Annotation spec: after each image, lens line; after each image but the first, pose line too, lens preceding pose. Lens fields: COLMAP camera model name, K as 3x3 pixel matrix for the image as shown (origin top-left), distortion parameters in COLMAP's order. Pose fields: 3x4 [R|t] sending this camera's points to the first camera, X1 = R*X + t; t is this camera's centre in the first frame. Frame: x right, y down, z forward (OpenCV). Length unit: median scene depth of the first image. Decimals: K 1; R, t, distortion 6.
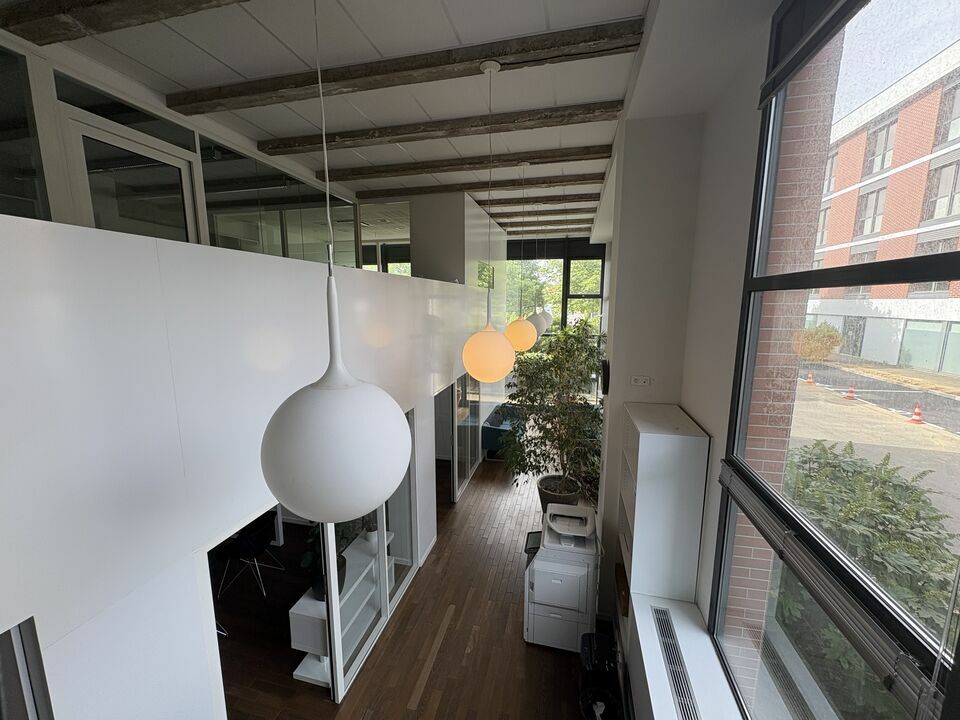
lens RADIAL K [[382.2, 0, 481.5], [0, 382.2, 360.3], [0, 0, 1]] dist [-0.004540, 0.001145]
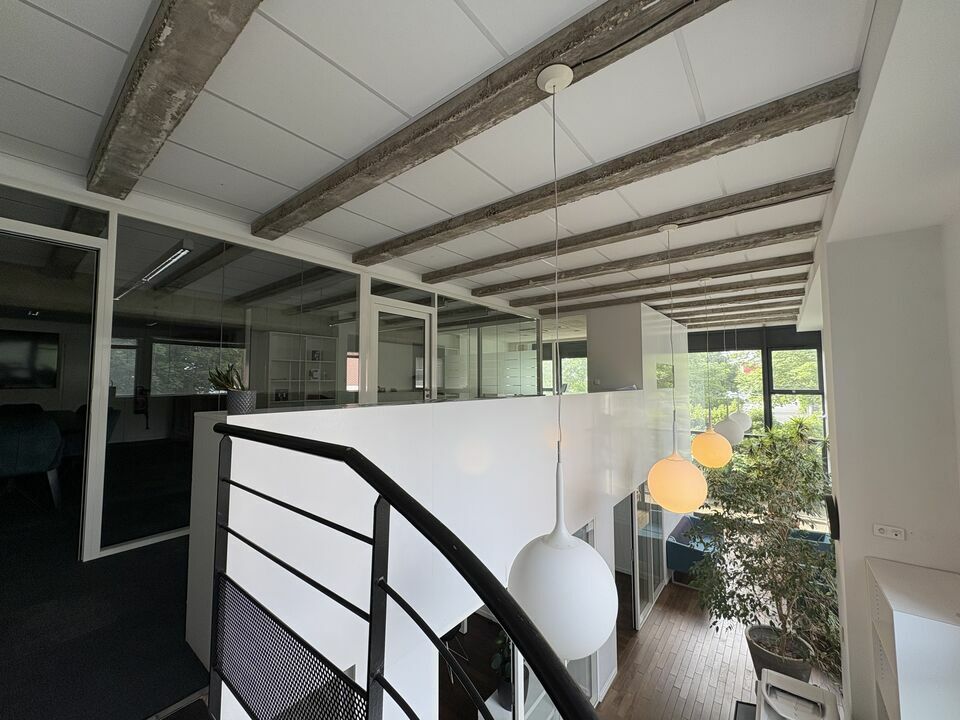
lens RADIAL K [[382.2, 0, 478.4], [0, 382.2, 359.7], [0, 0, 1]] dist [-0.004540, 0.001145]
pose [[0.905877, -0.030640, -0.422432, -0.010765], [-0.058680, 0.978682, -0.196820, -0.058848], [0.419457, 0.203083, 0.884767, -0.091365]]
